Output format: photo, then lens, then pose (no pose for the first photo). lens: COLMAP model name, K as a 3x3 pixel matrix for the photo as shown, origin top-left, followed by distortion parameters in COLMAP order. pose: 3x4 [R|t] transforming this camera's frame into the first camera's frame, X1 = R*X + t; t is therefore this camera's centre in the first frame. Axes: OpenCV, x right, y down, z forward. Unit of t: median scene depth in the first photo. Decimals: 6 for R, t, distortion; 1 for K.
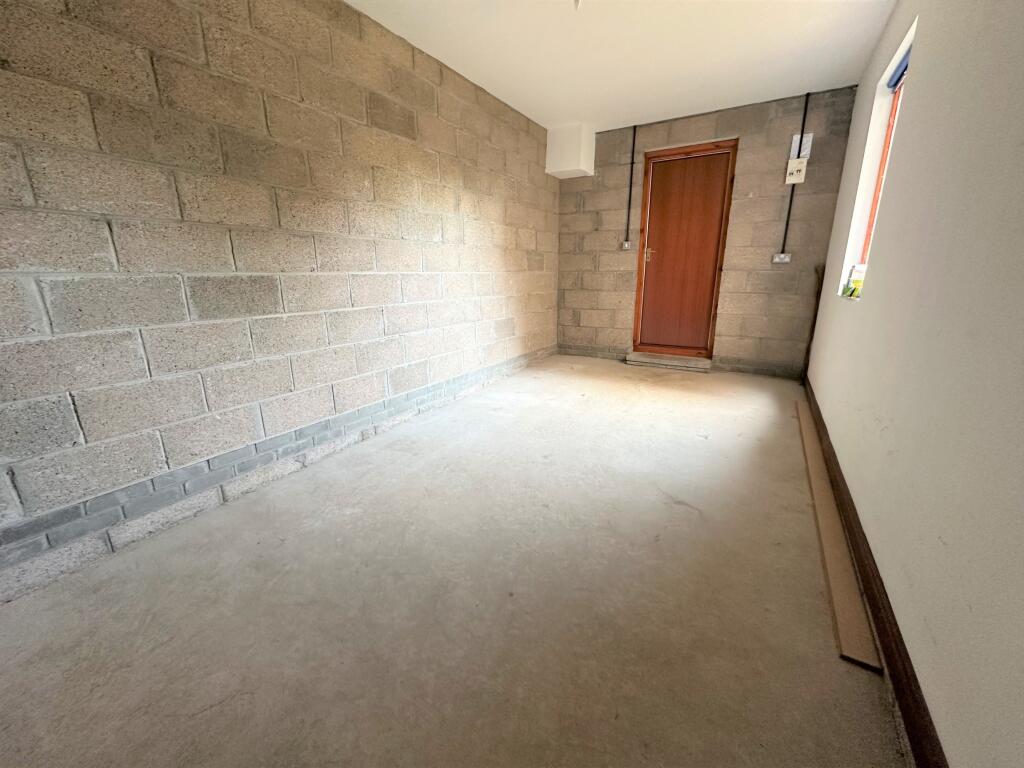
lens RADIAL K [[406.4, 0, 511.6], [0, 406.4, 382.9], [0, 0, 1]] dist [0.000360, 0.000402]
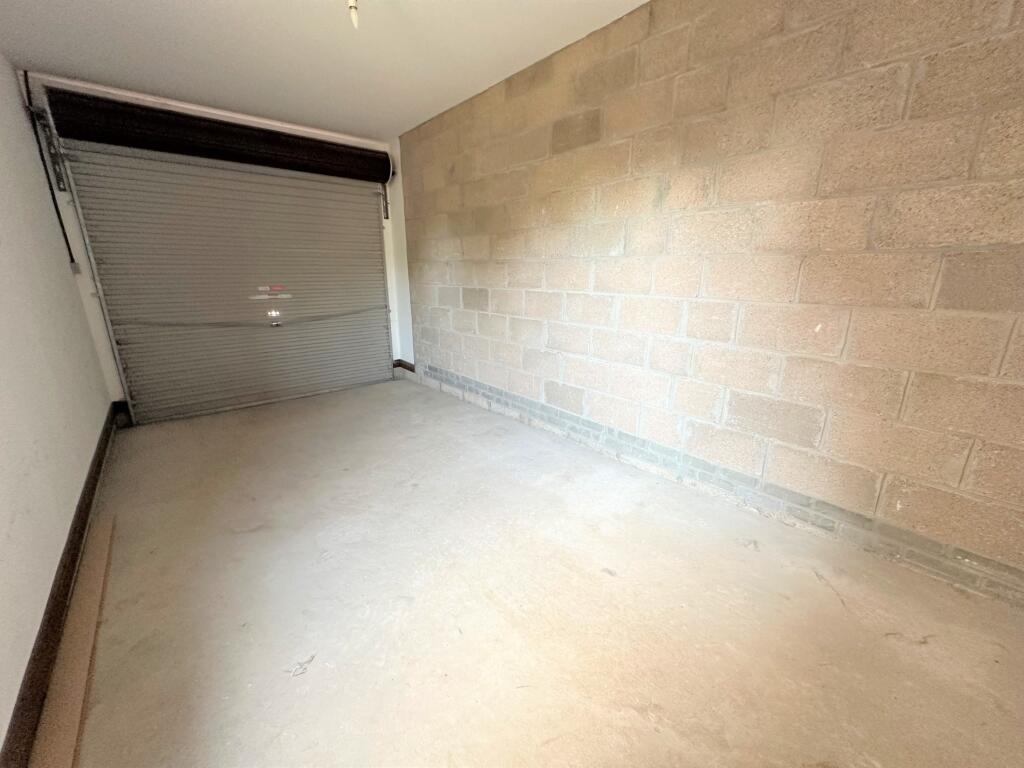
lens RADIAL K [[406.4, 0, 510.6], [0, 406.4, 384.0], [0, 0, 1]] dist [0.000360, 0.000402]
pose [[-0.307446, 0.267396, -0.913223, 0.707948], [-0.245877, 0.904791, 0.347704, -0.366481], [0.919251, 0.331441, -0.212427, 1.125085]]
